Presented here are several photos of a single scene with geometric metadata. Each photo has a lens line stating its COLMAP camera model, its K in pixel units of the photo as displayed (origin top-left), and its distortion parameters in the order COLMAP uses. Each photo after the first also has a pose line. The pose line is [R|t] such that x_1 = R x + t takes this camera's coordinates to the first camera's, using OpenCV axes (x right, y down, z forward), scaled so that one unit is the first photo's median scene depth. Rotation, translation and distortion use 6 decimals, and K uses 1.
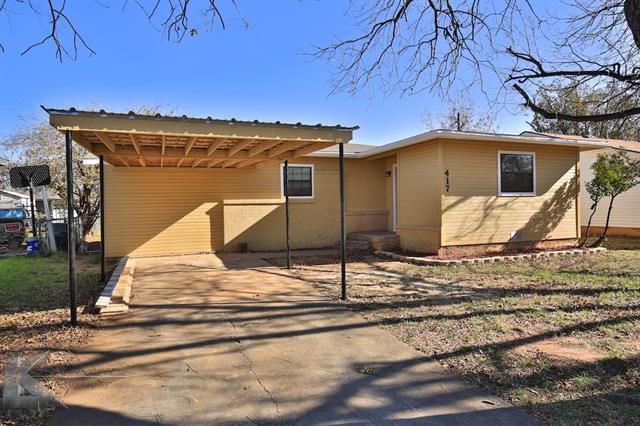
lens RADIAL K [[401.4, 0, 320.0], [0, 401.4, 213.0], [0, 0, 1]] dist [-0.007937, -0.002830]
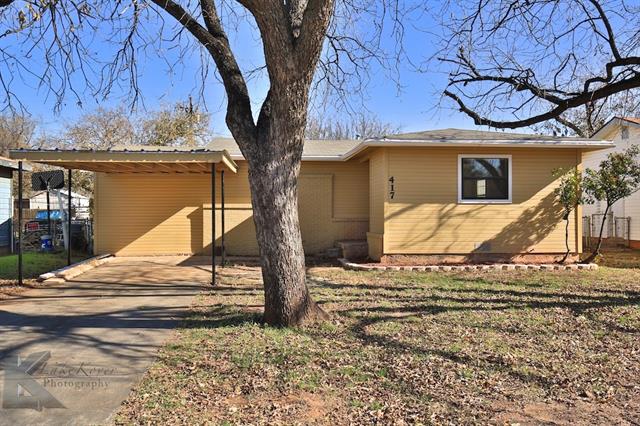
lens RADIAL K [[587.4, 0, 320.0], [0, 587.4, 213.0], [0, 0, 1]] dist [0.019947, -0.007641]
pose [[0.960162, 0.014736, -0.279054, 0.484878], [-0.017755, 0.999808, -0.008294, -0.002903], [0.278878, 0.012918, 0.960240, -0.380401]]
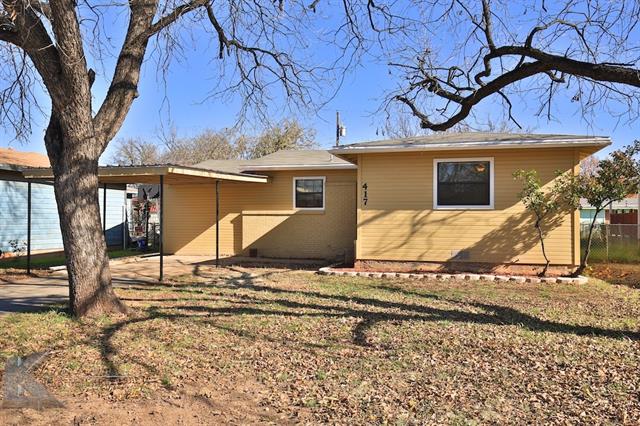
lens RADIAL K [[563.1, 0, 320.0], [0, 563.1, 213.0], [0, 0, 1]] dist [0.013711, 0.007867]
pose [[0.792098, 0.011916, -0.610278, 0.952663], [-0.023773, 0.999653, -0.011337, -0.013650], [0.609931, 0.023489, 0.792106, -0.153394]]
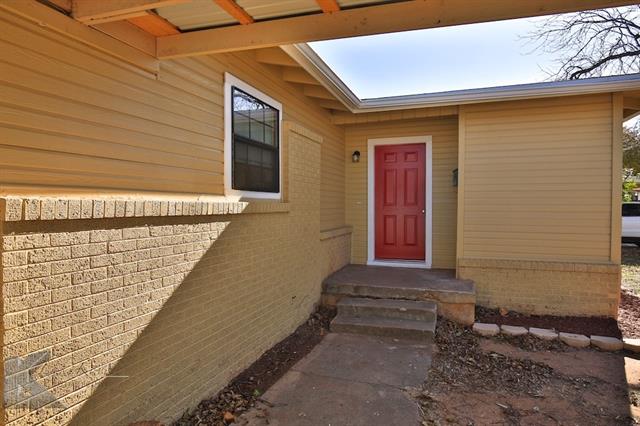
lens RADIAL K [[378.9, 0, 328.1], [0, 378.9, 207.9], [0, 0, 1]] dist [0.001033, -0.000637]
pose [[0.642870, 0.010688, 0.765901, -0.277991], [-0.000249, 0.999906, -0.013745, -0.027087], [-0.765975, 0.008645, 0.642812, 0.846185]]
